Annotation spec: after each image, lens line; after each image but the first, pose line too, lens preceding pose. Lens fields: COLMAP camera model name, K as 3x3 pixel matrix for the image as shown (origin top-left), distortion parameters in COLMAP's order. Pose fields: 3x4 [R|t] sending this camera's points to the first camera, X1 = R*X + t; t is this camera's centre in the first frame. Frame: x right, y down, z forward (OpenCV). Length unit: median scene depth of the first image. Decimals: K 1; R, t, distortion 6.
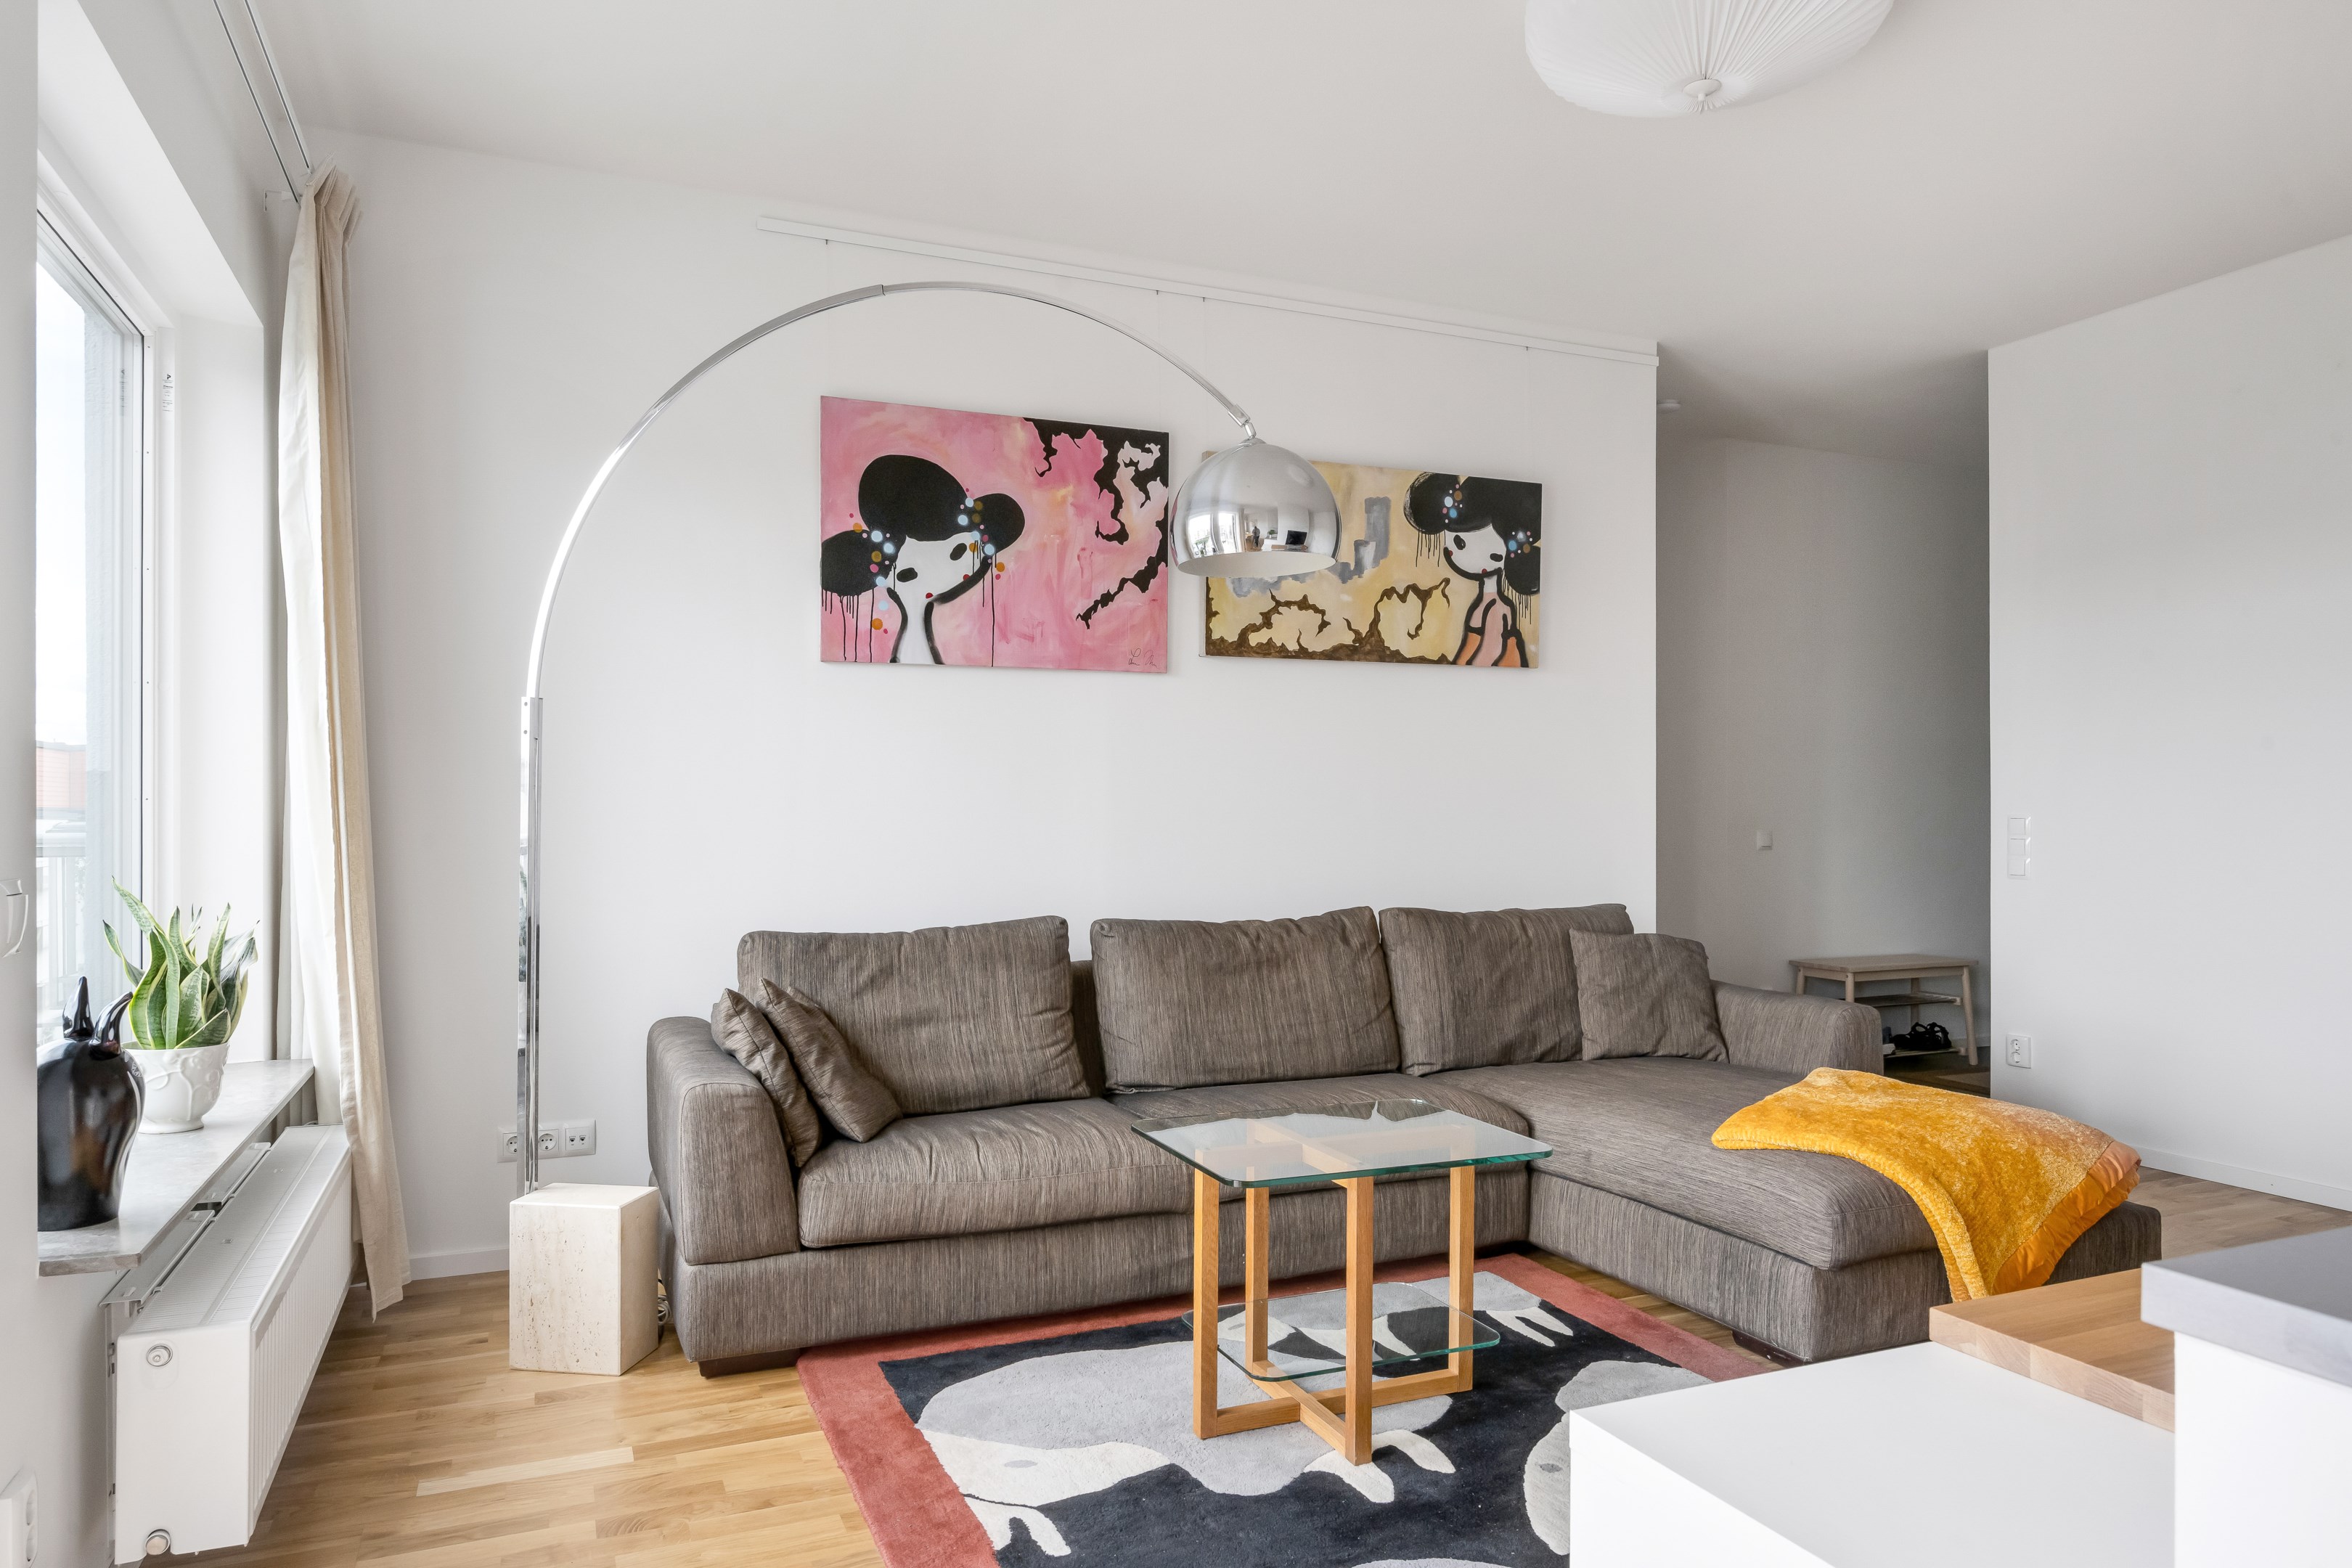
lens RADIAL K [[1474.4, 0, 1175.4], [0, 1474.4, 811.4], [0, 0, 1]] dist [0.000073, 0.000274]
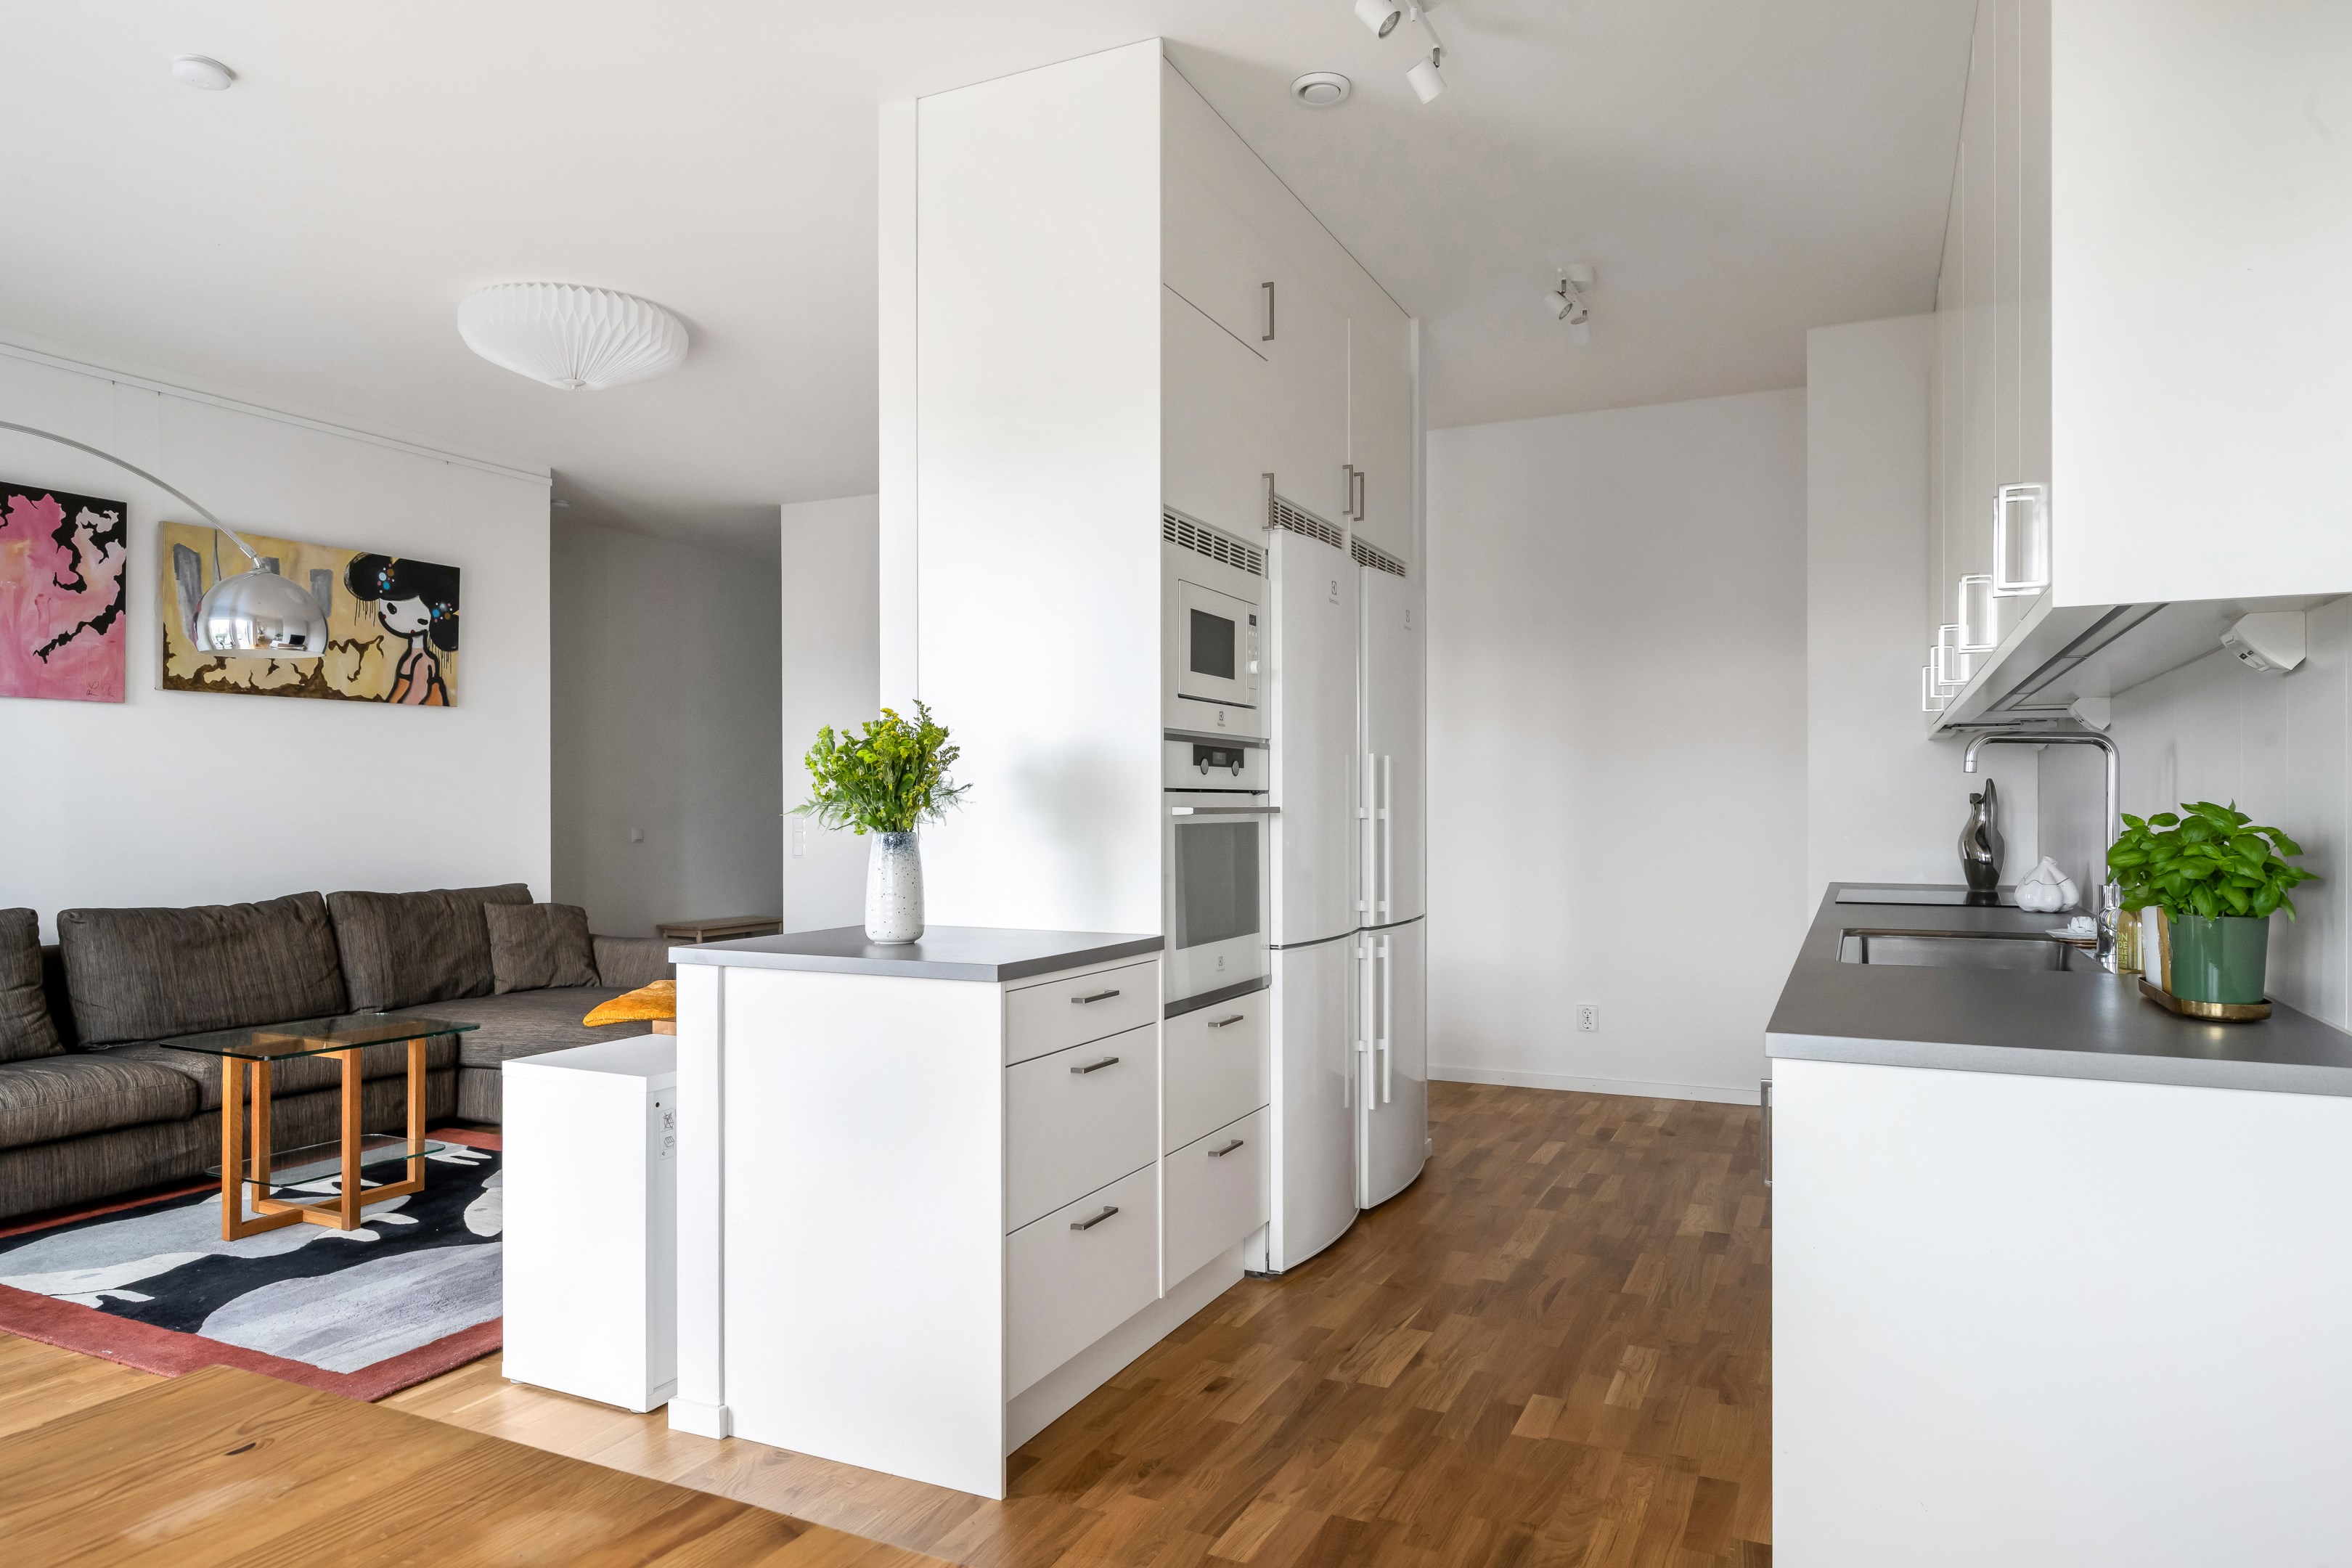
lens RADIAL K [[1440.0, 0, 1176.5], [0, 1440.0, 807.7], [0, 0, 1]] dist [-0.001190, -0.000208]
pose [[0.752002, -0.002198, 0.659158, -0.135025], [0.001653, 0.999998, 0.001449, -0.009158], [-0.659159, 0.000000, 0.752004, -0.445260]]
